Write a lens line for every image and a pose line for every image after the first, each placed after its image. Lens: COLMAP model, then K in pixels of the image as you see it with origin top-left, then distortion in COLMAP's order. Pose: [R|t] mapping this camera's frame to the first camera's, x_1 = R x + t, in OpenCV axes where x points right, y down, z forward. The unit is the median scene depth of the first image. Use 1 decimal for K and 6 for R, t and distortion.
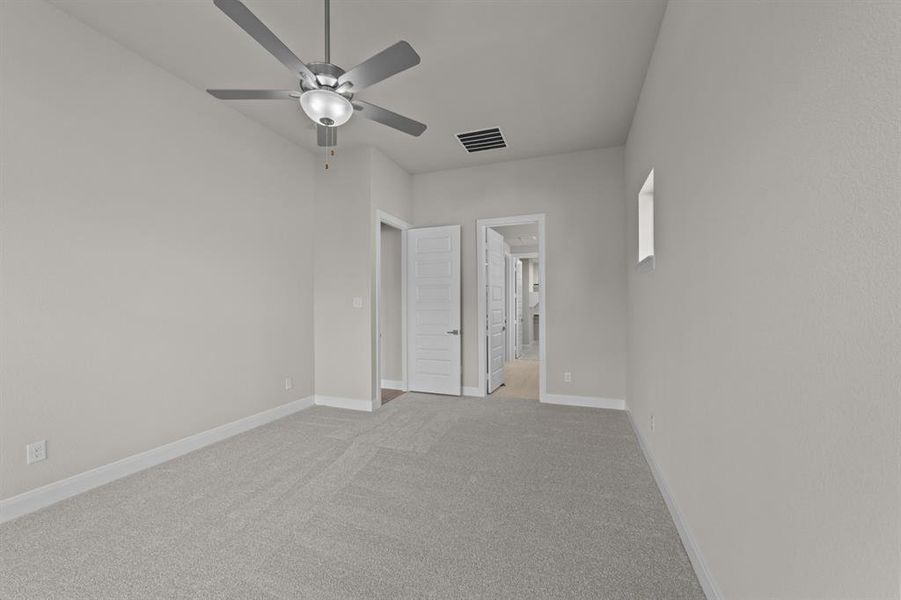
lens RADIAL K [[333.9, 0, 452.3], [0, 333.9, 309.3], [0, 0, 1]] dist [-0.014374, 0.008379]
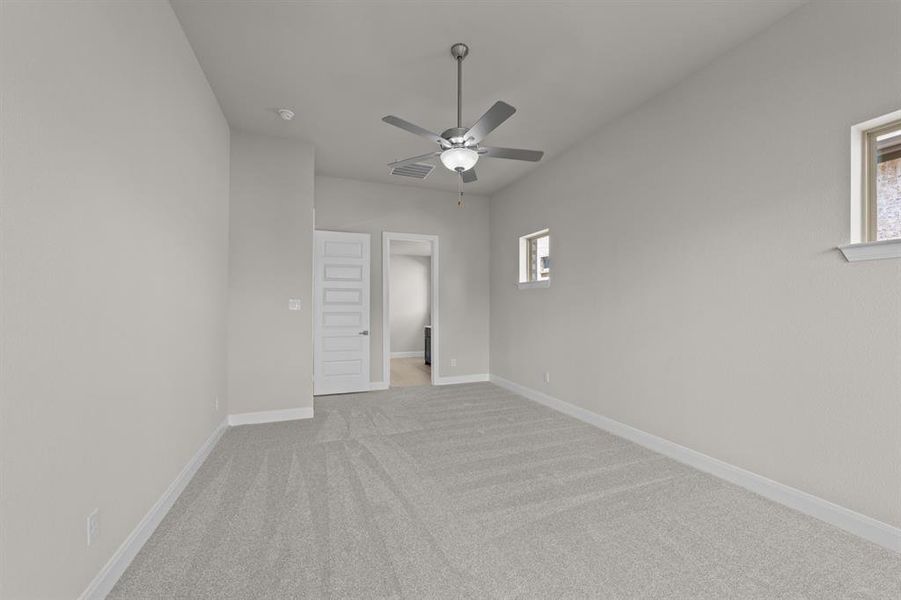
lens RADIAL K [[333.9, 0, 452.3], [0, 333.9, 309.3], [0, 0, 1]] dist [-0.014374, 0.008379]
pose [[0.764003, -0.002448, 0.645208, -0.504422], [0.010102, 0.999916, -0.008168, 0.004141], [-0.645133, 0.012758, 0.763964, -0.002396]]
